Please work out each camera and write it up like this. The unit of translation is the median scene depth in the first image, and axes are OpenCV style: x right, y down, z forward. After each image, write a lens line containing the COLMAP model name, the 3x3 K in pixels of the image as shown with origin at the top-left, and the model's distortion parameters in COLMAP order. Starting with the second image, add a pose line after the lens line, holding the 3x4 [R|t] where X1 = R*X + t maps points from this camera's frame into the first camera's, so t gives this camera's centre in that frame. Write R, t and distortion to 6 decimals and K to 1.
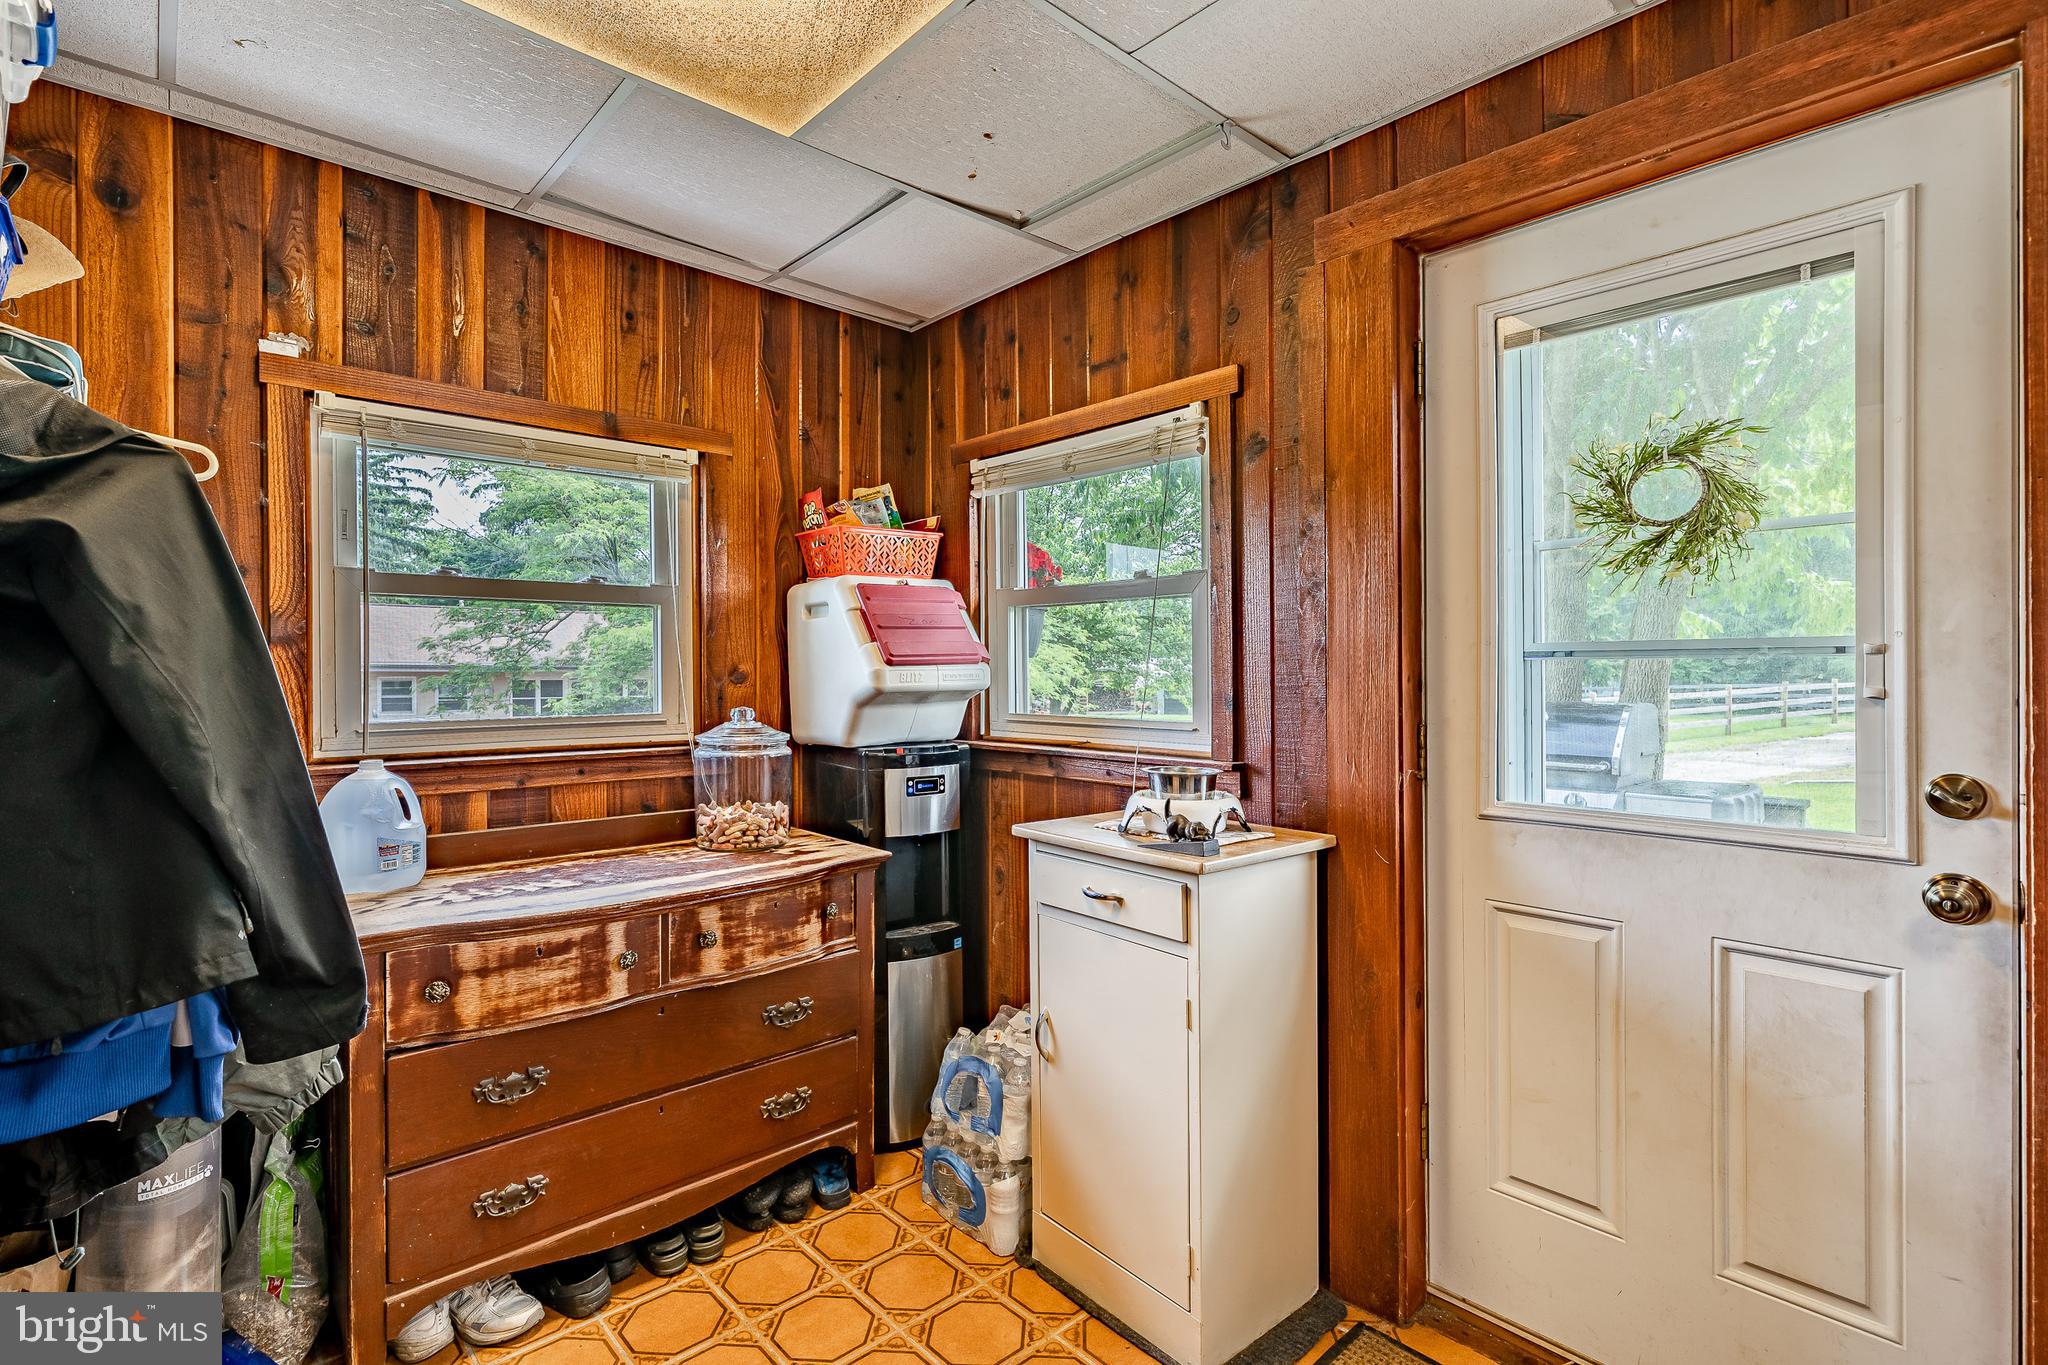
lens RADIAL K [[975.7, 0, 1008.9], [0, 975.7, 667.4], [0, 0, 1]] dist [-0.002069, 0.000362]
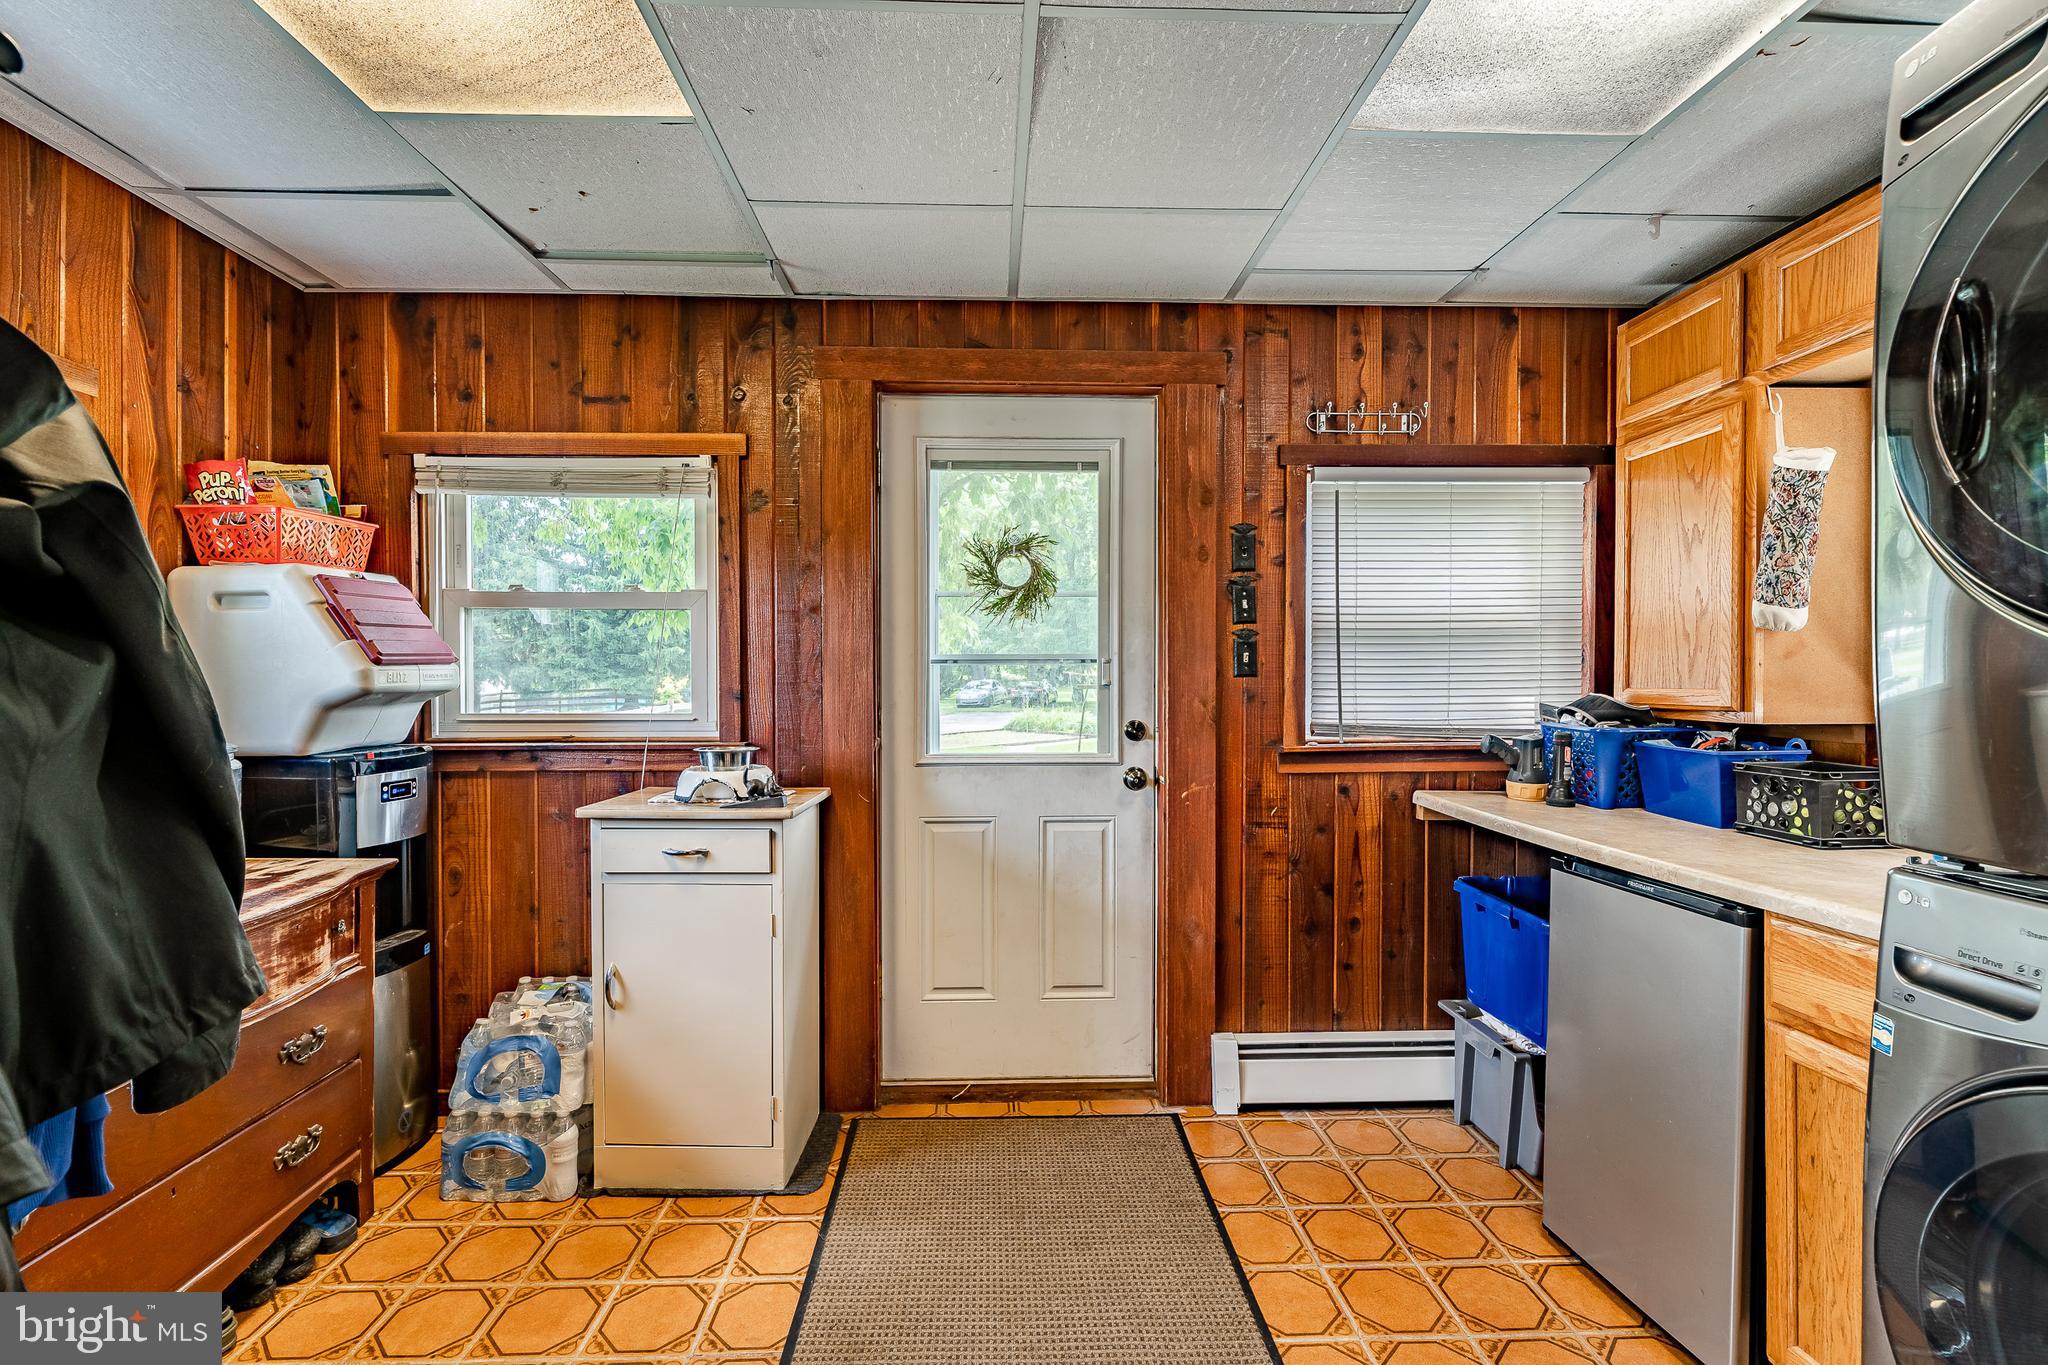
lens RADIAL K [[926.1, 0, 1019.6], [0, 926.1, 677.3], [0, 0, 1]] dist [-0.001438, 0.000421]
pose [[0.638802, -0.000781, 0.769370, -0.476215], [-0.002111, 0.999994, 0.002767, 0.007101], [-0.769368, -0.003391, 0.638797, -0.063217]]
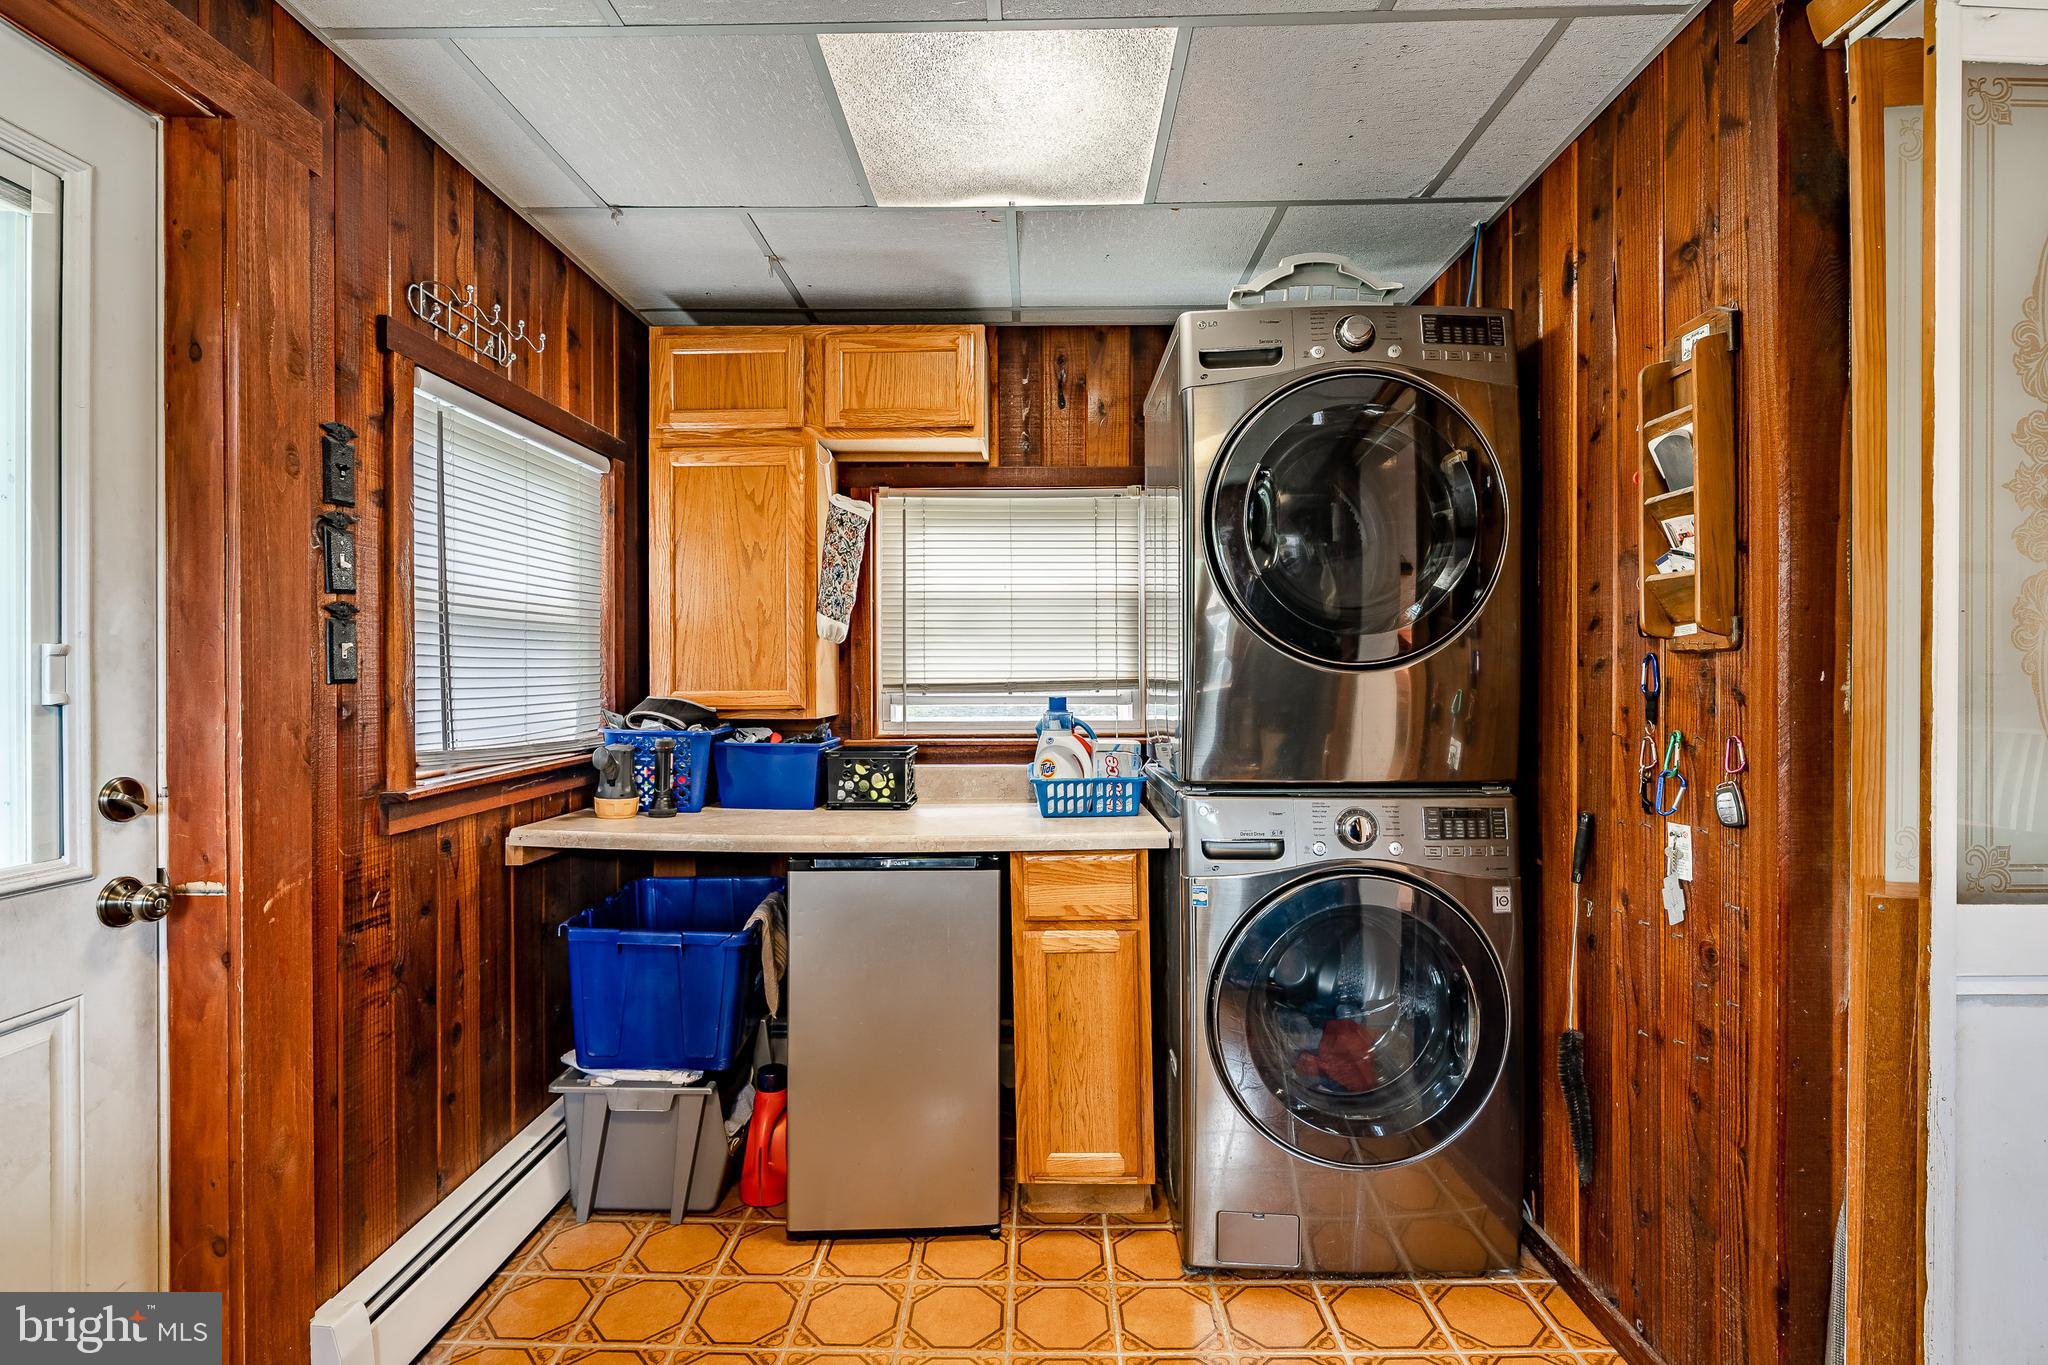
lens RADIAL K [[975.7, 0, 1008.9], [0, 975.7, 667.4], [0, 0, 1]] dist [-0.002069, 0.000362]
pose [[-0.738490, 0.006739, 0.674230, -0.239976], [0.000402, 0.999954, -0.009554, 0.004279], [-0.674264, -0.006784, -0.738459, 0.719234]]
